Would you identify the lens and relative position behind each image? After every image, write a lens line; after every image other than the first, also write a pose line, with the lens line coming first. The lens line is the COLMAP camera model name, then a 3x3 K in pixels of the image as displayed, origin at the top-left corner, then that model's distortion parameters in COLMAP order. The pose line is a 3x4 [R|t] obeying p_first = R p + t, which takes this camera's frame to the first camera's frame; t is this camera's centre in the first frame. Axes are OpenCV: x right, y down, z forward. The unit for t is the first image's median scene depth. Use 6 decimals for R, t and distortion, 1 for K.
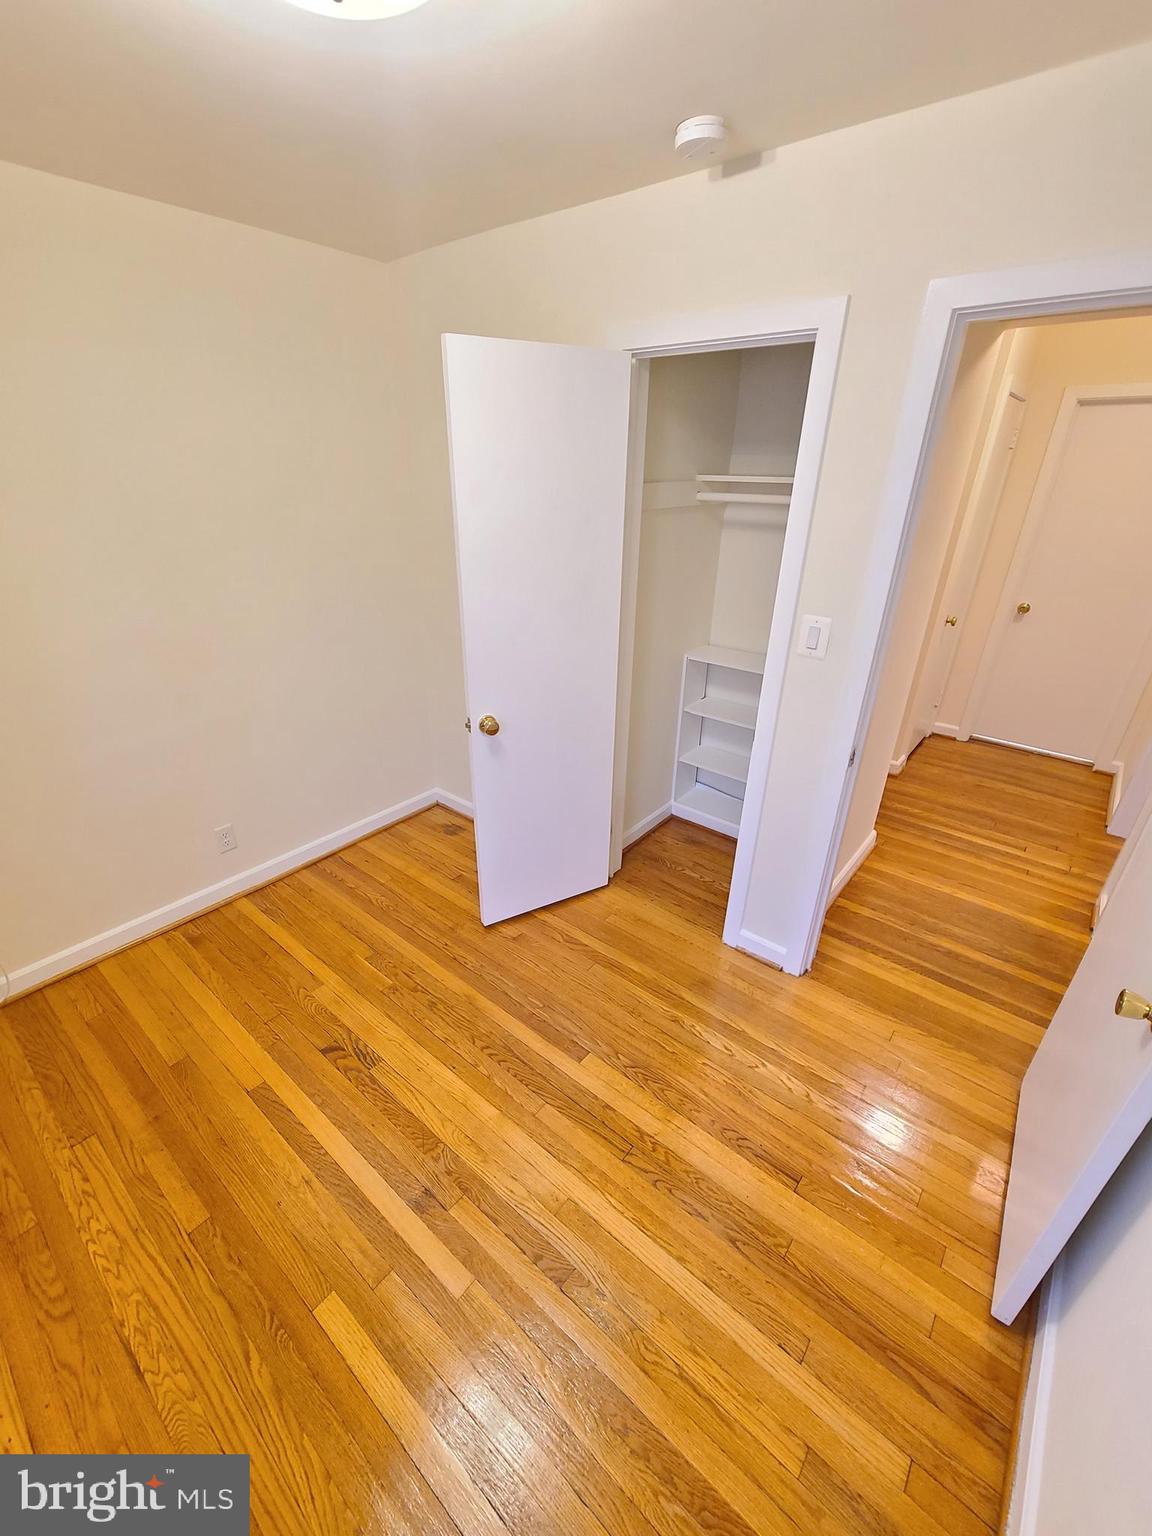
lens RADIAL K [[636.6, 0, 565.0], [0, 636.6, 781.1], [0, 0, 1]] dist [-0.007090, 0.003853]
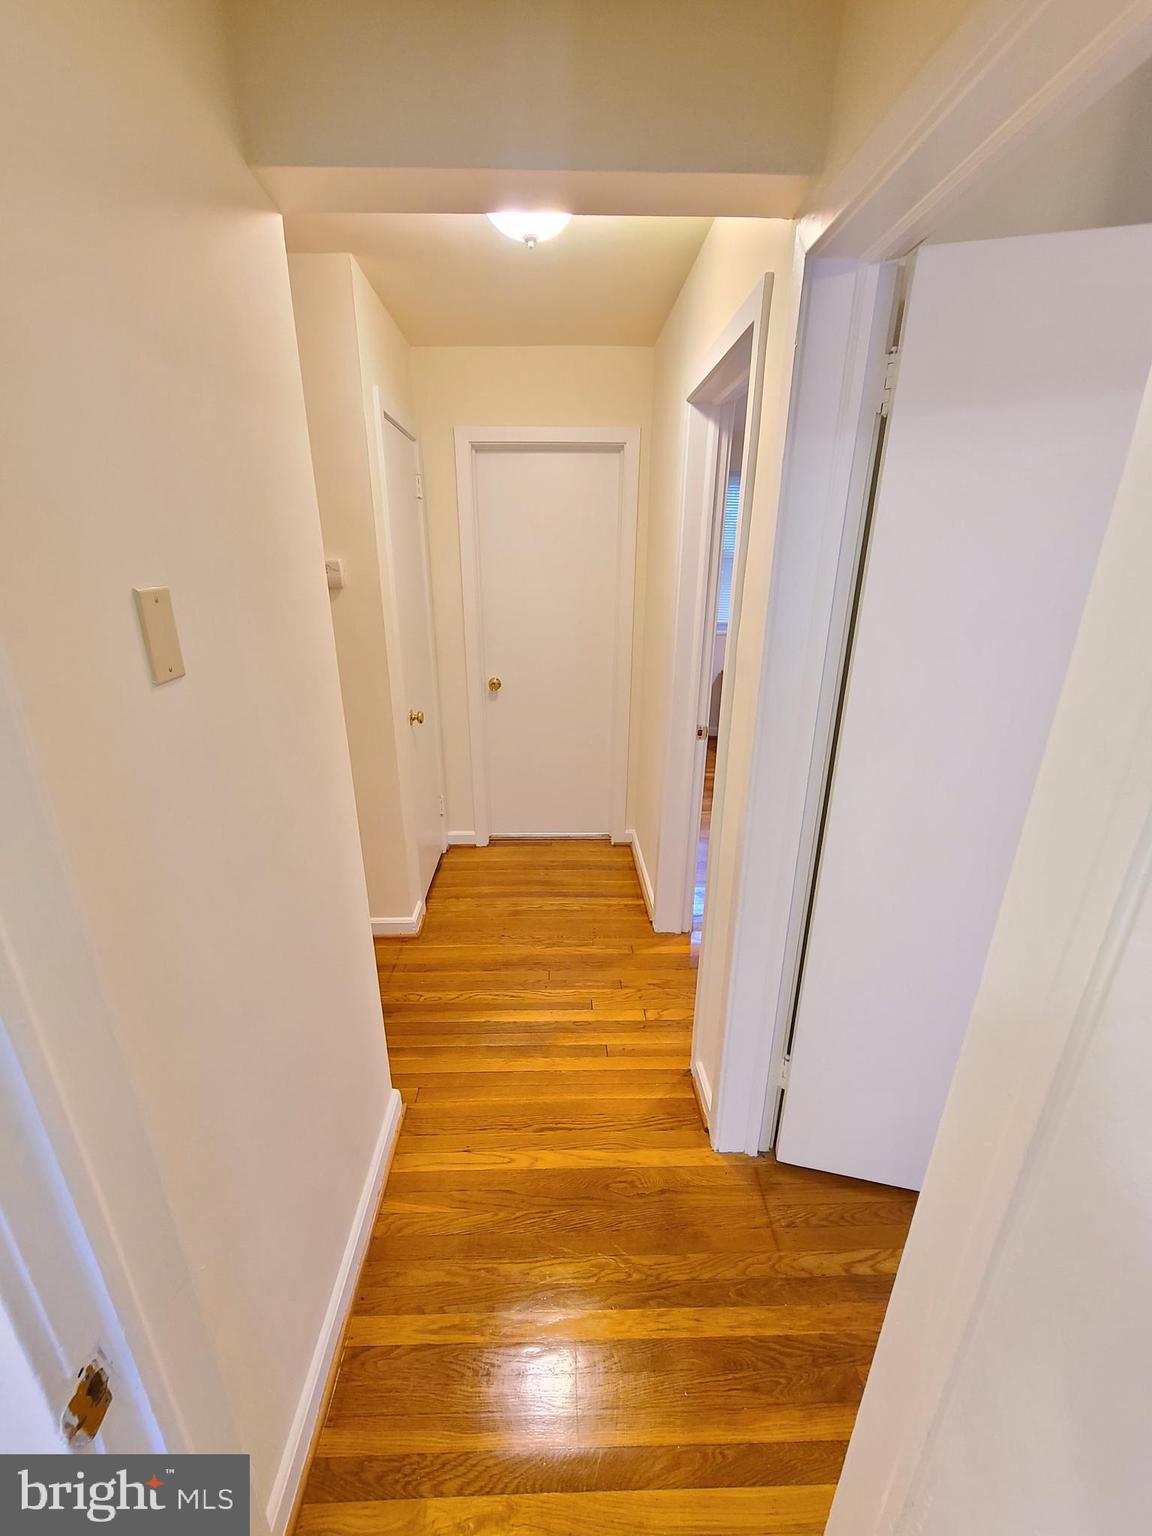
lens RADIAL K [[636.6, 0, 565.3], [0, 636.6, 782.0], [0, 0, 1]] dist [-0.007090, 0.003853]
pose [[0.754664, -0.233362, 0.613208, 0.373084], [0.304295, 0.952502, -0.012006, -0.167508], [-0.581280, 0.195656, 0.789830, 0.462667]]
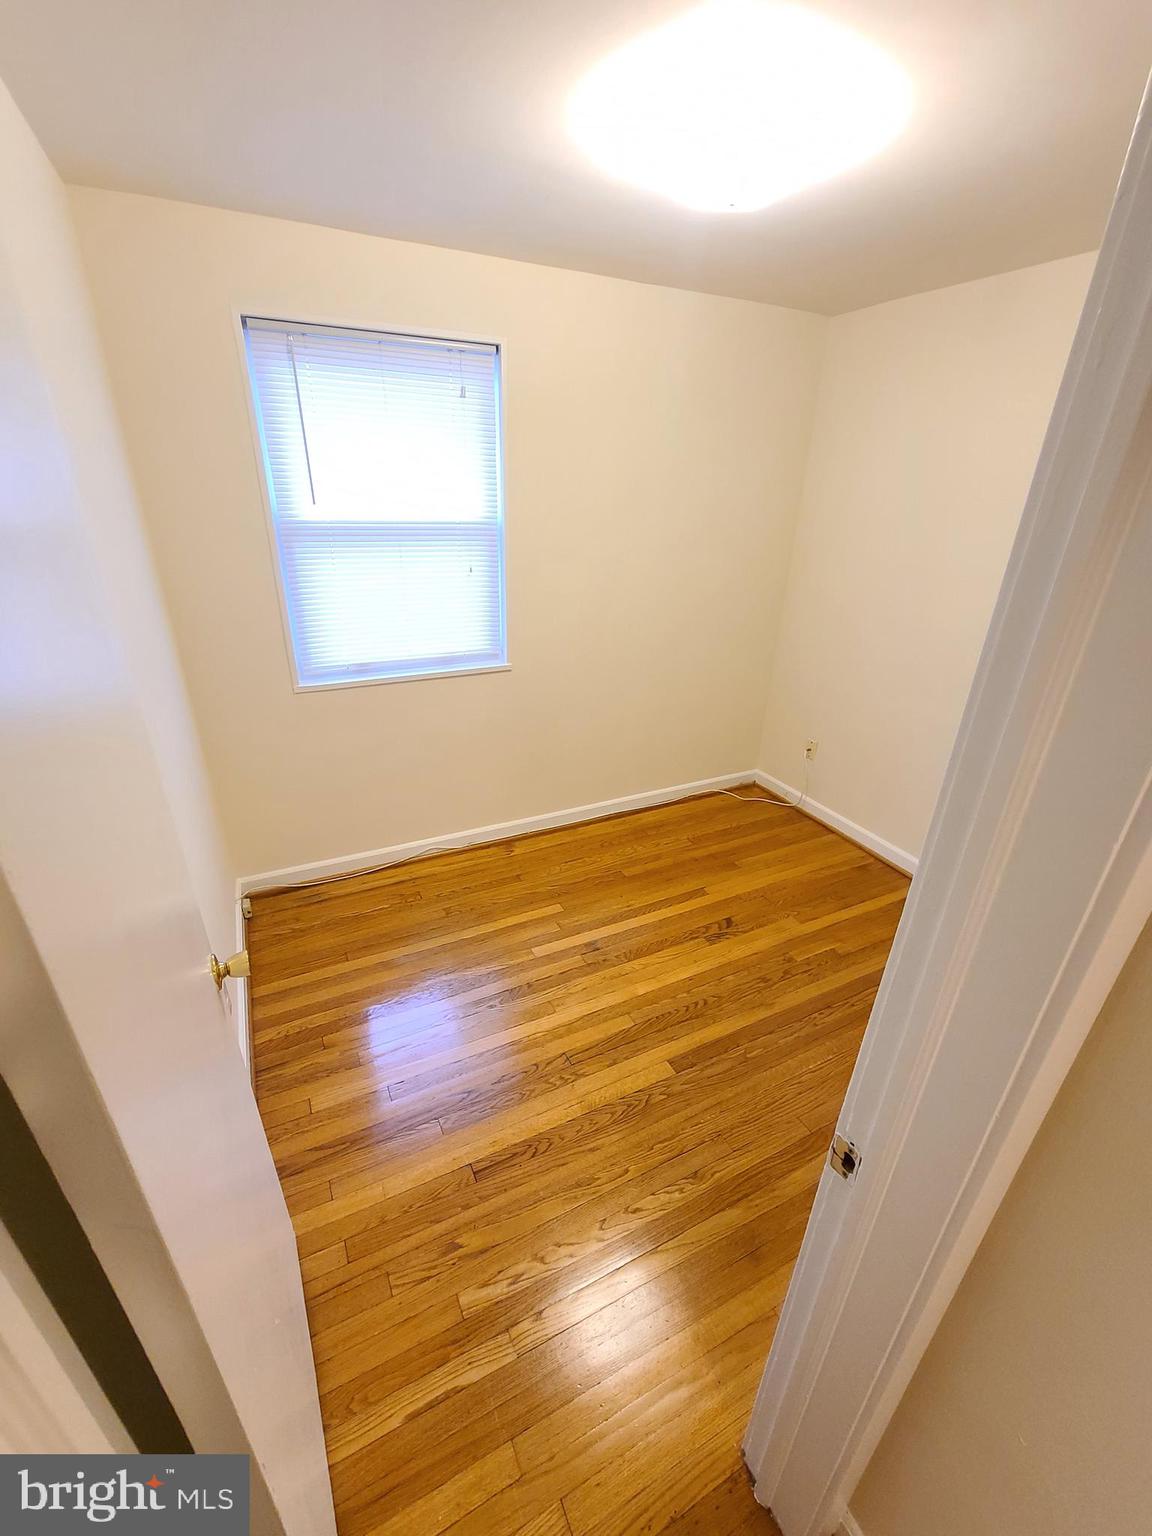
lens RADIAL K [[636.6, 0, 578.2], [0, 636.6, 776.2], [0, 0, 1]] dist [-0.007090, 0.003853]
pose [[-0.396058, 0.371158, -0.839869, 0.597492], [-0.434023, 0.730365, 0.527438, -0.286195], [0.809174, 0.573419, -0.128176, 0.585653]]
